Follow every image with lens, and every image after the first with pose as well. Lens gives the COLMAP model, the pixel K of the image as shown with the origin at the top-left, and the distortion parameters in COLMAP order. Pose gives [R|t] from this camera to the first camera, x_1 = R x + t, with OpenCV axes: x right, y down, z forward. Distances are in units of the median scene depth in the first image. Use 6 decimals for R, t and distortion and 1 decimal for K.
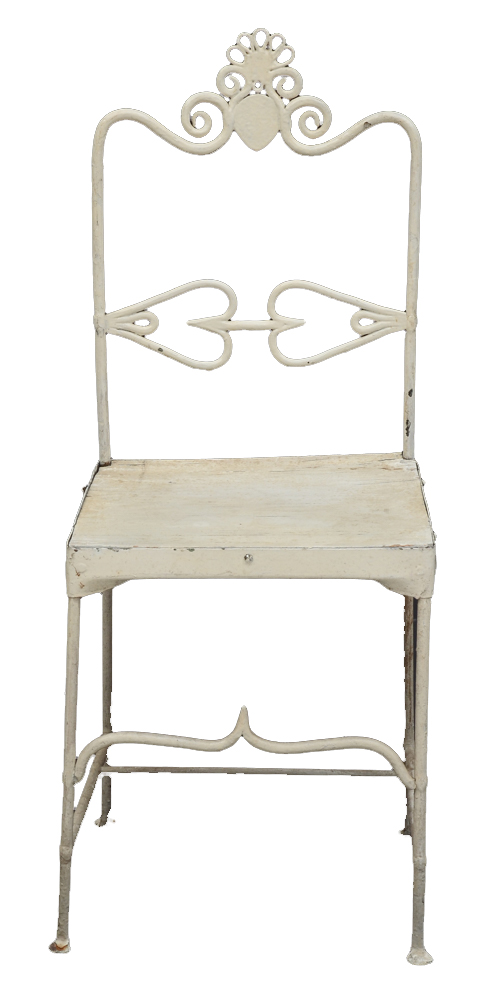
lens RADIAL K [[4147.9, 0, 243.3], [0, 4147.9, 498.4], [0, 0, 1]] dist [1.270207, 0.000000]
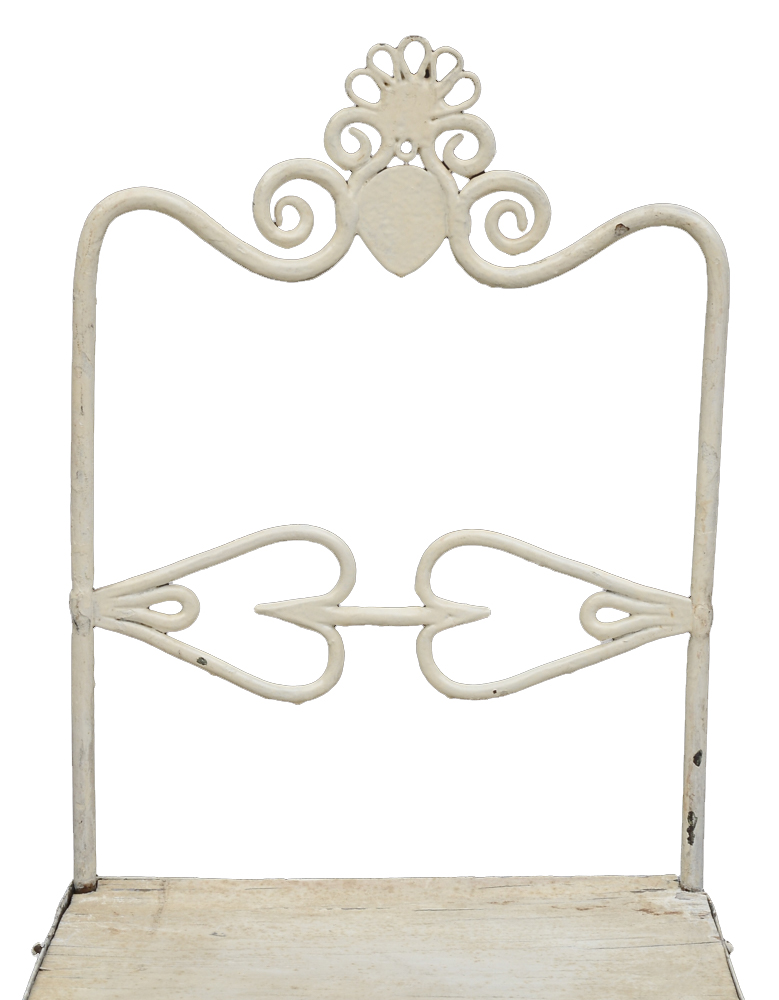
lens RADIAL K [[4104.8, 0, 393.7], [0, 4104.8, 507.9], [0, 0, 1]] dist [0.685608, 0.000000]
pose [[0.999514, 0.019989, 0.023929, -0.009038], [-0.019088, 0.999121, -0.037331, -0.036344], [-0.024654, 0.036856, 0.999016, 0.503030]]
